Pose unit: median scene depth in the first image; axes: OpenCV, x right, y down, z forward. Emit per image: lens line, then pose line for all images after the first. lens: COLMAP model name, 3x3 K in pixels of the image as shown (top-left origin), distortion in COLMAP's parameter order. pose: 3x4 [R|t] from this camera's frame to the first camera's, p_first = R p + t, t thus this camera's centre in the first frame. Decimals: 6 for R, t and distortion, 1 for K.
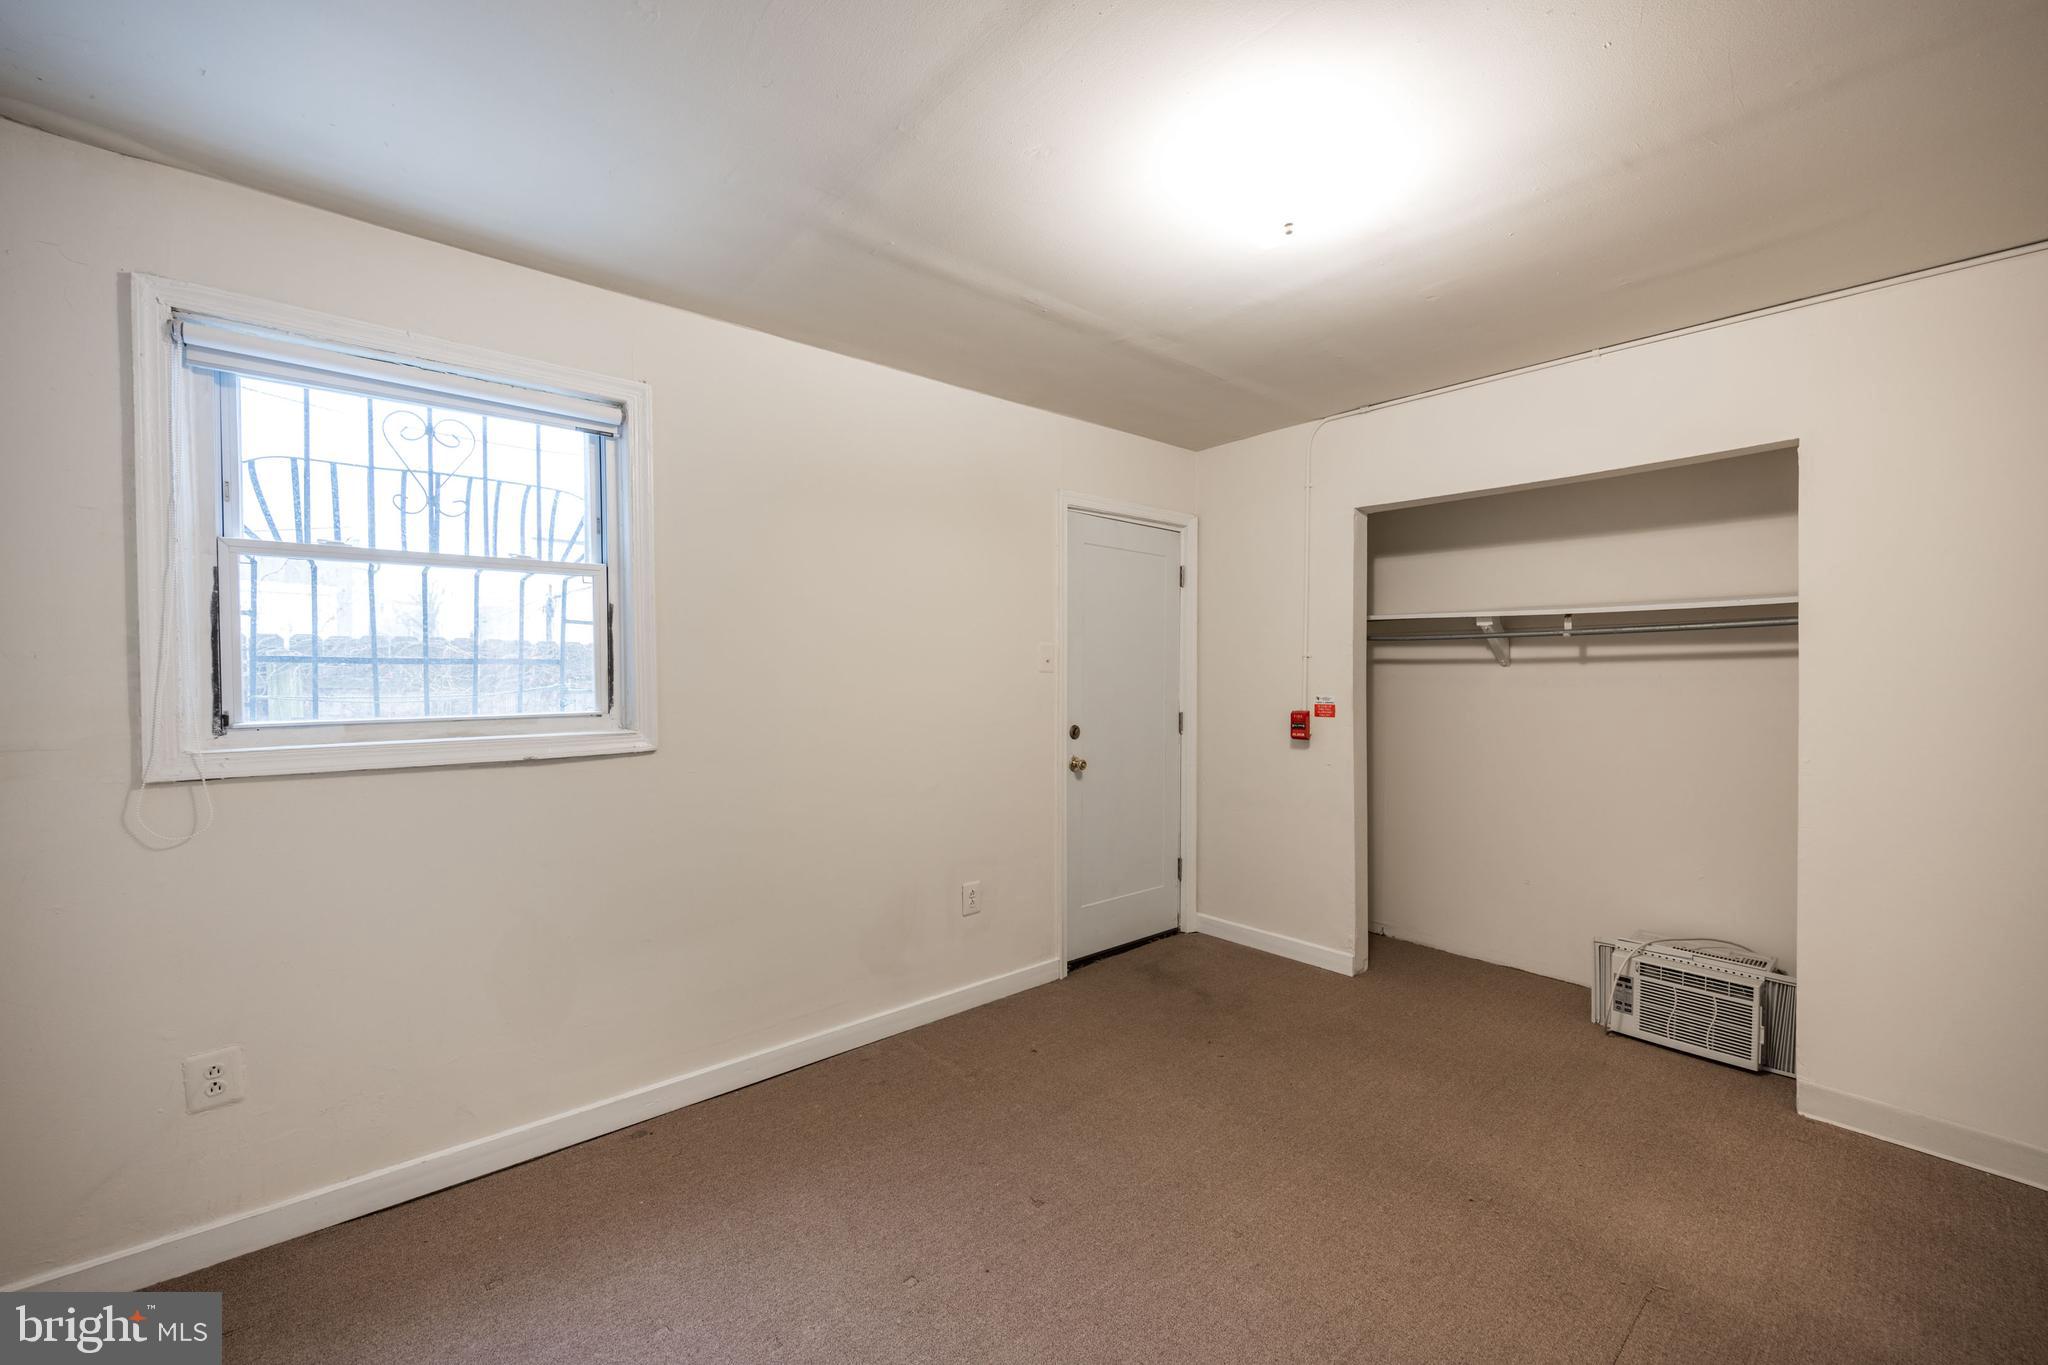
lens RADIAL K [[810.6, 0, 1024.0], [0, 810.6, 682.5], [0, 0, 1]] dist [-0.001136, -0.000164]
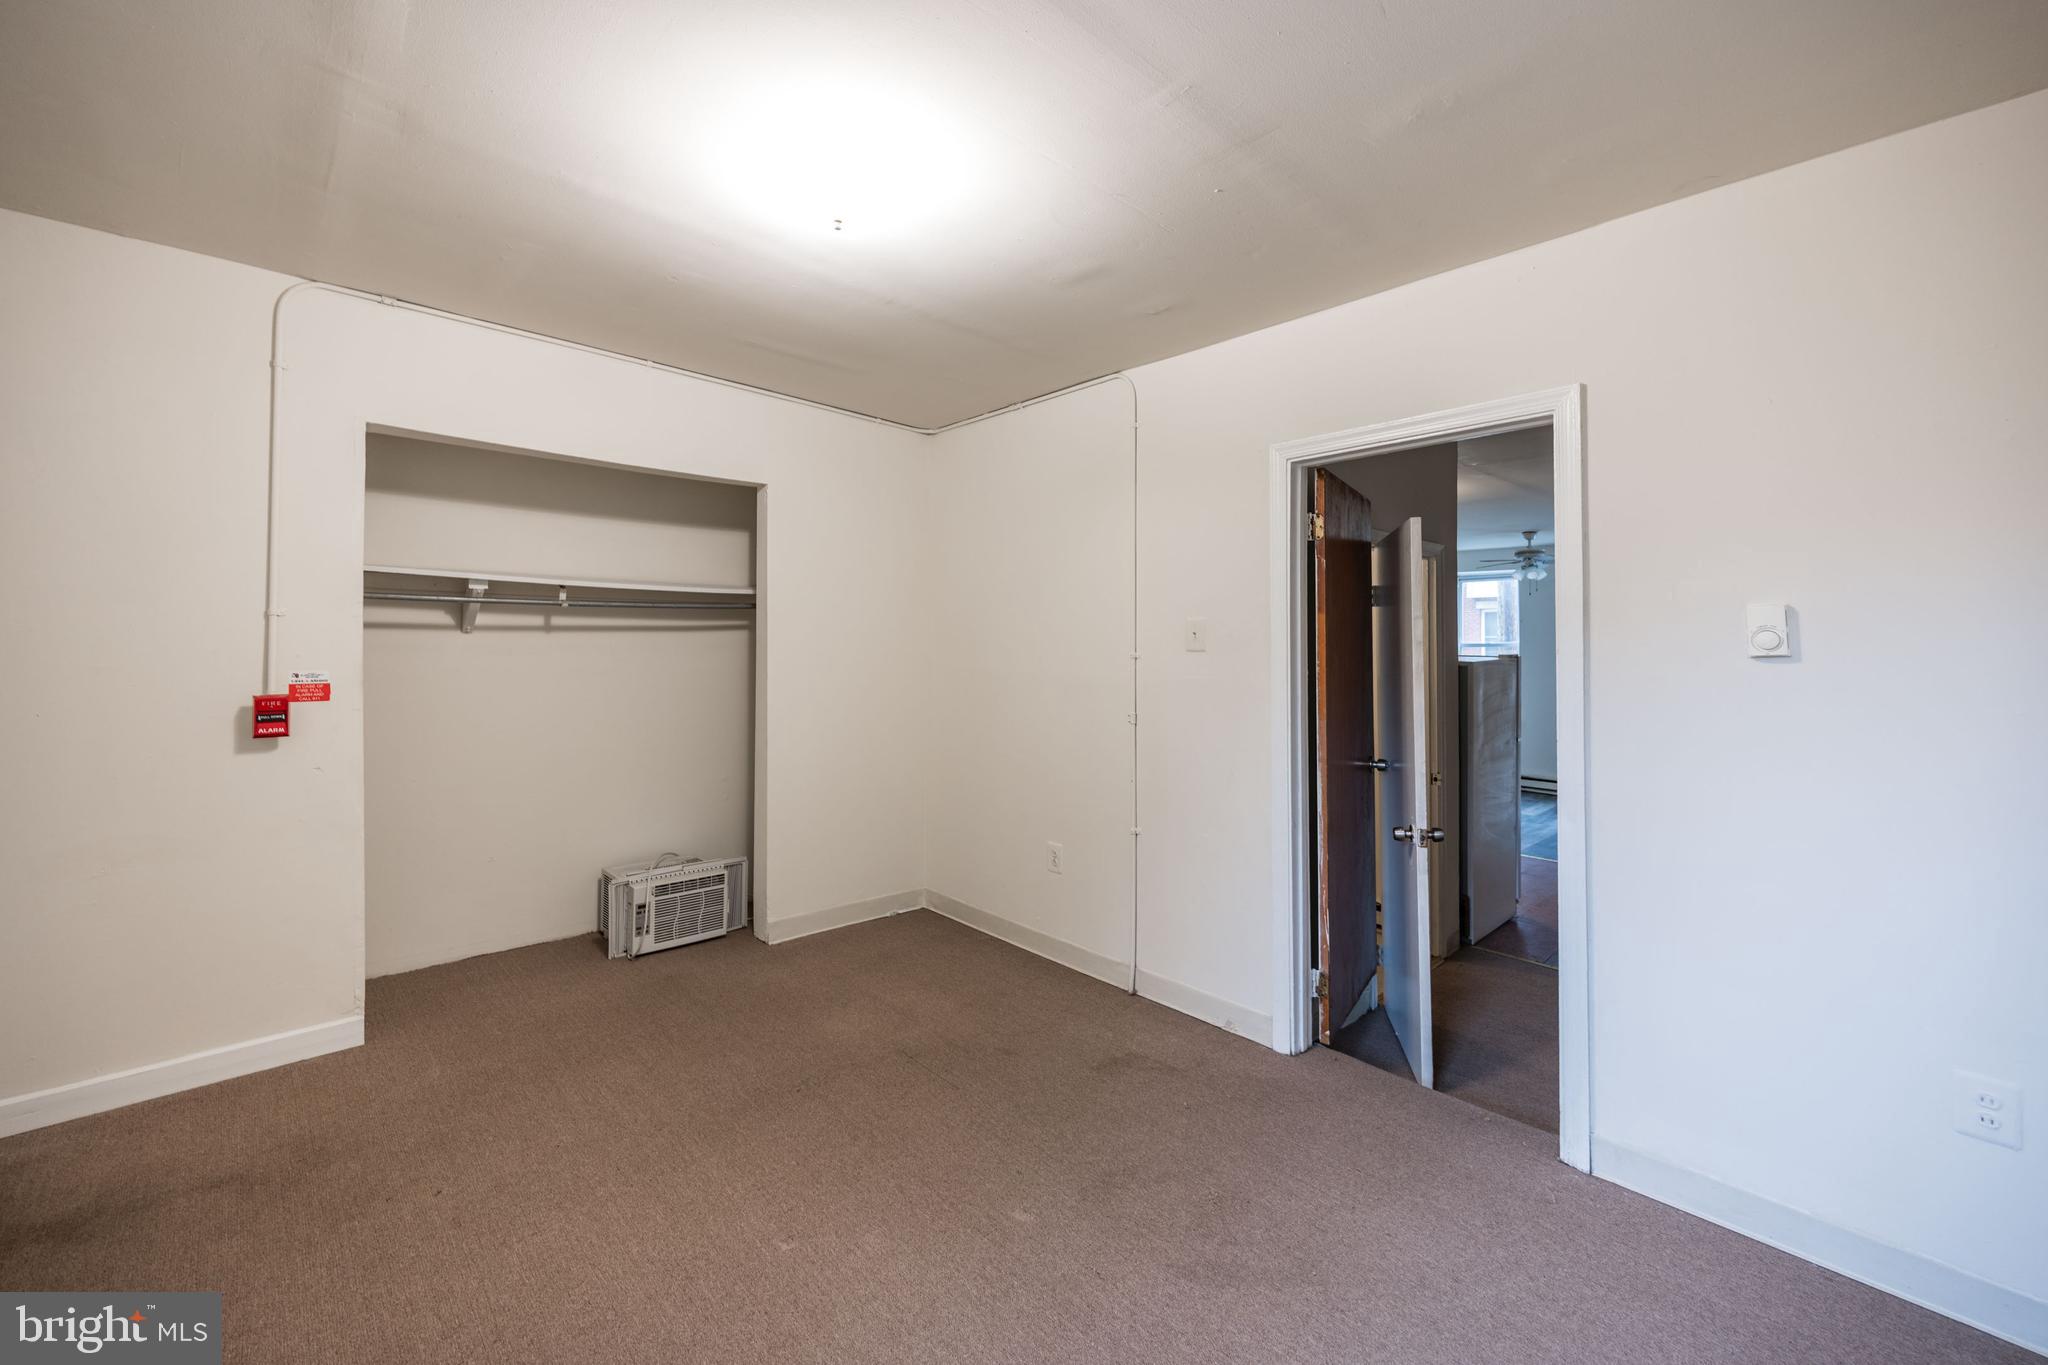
lens RADIAL K [[823.7, 0, 1032.5], [0, 823.7, 638.8], [0, 0, 1]] dist [0.000222, -0.000093]
pose [[-0.049995, 0.007759, 0.998719, -0.410031], [0.001086, 0.999970, -0.007715, -0.006266], [-0.998749, 0.000699, -0.050002, 0.439367]]
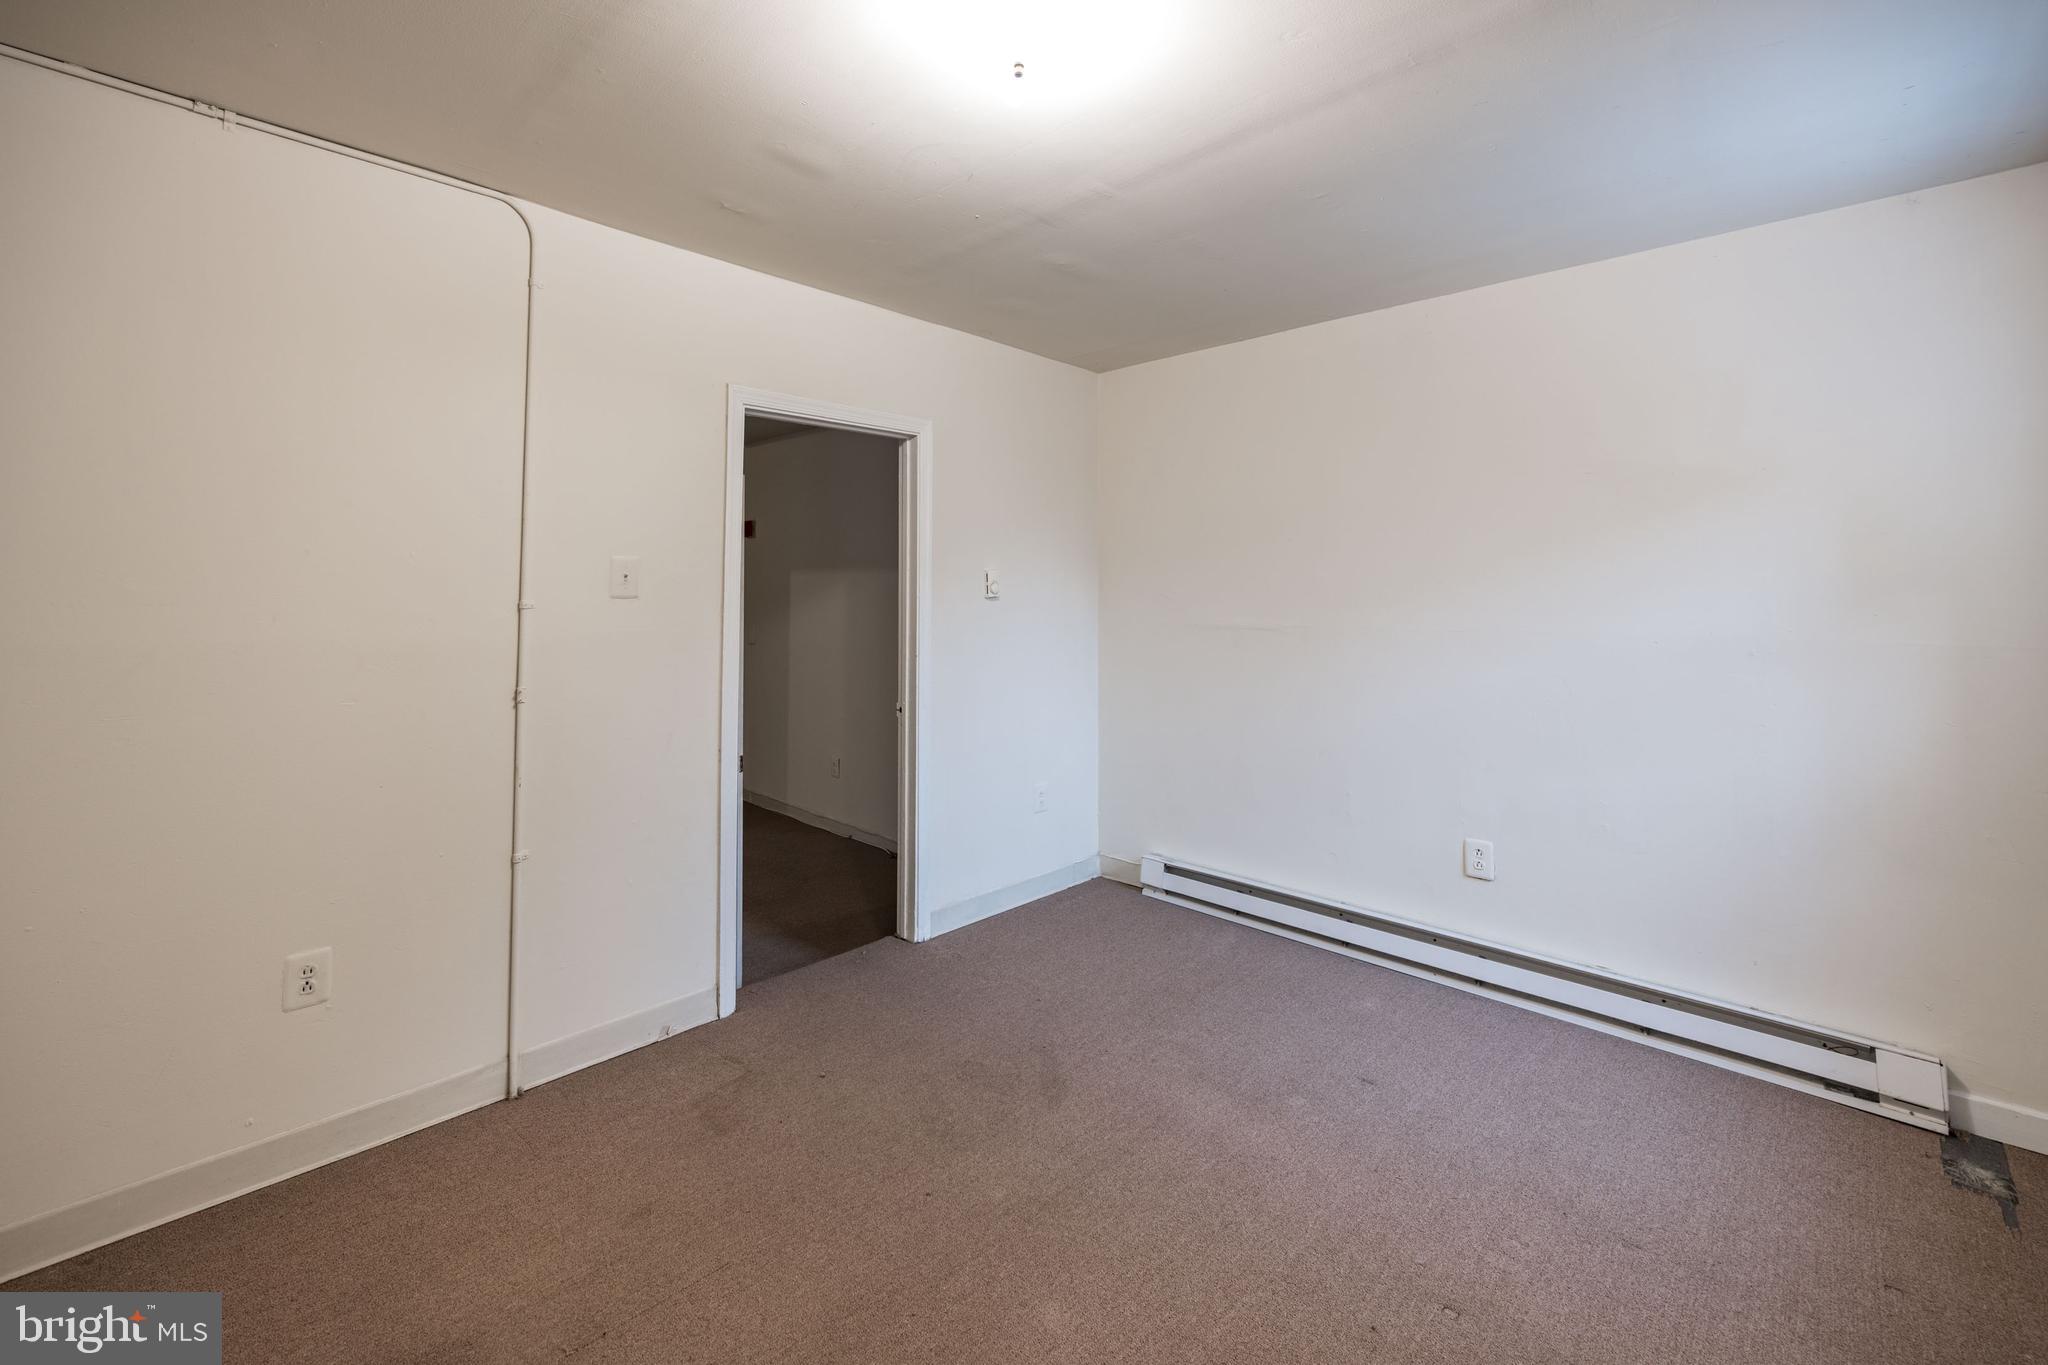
lens RADIAL K [[854.6, 0, 987.7], [0, 854.6, 553.7], [0, 0, 1]] dist [-0.000868, -0.000395]
pose [[-0.997037, -0.014556, -0.075528, 0.227375], [-0.011835, 0.999269, -0.036347, -0.015223], [0.076002, -0.035346, -0.996481, 1.007086]]
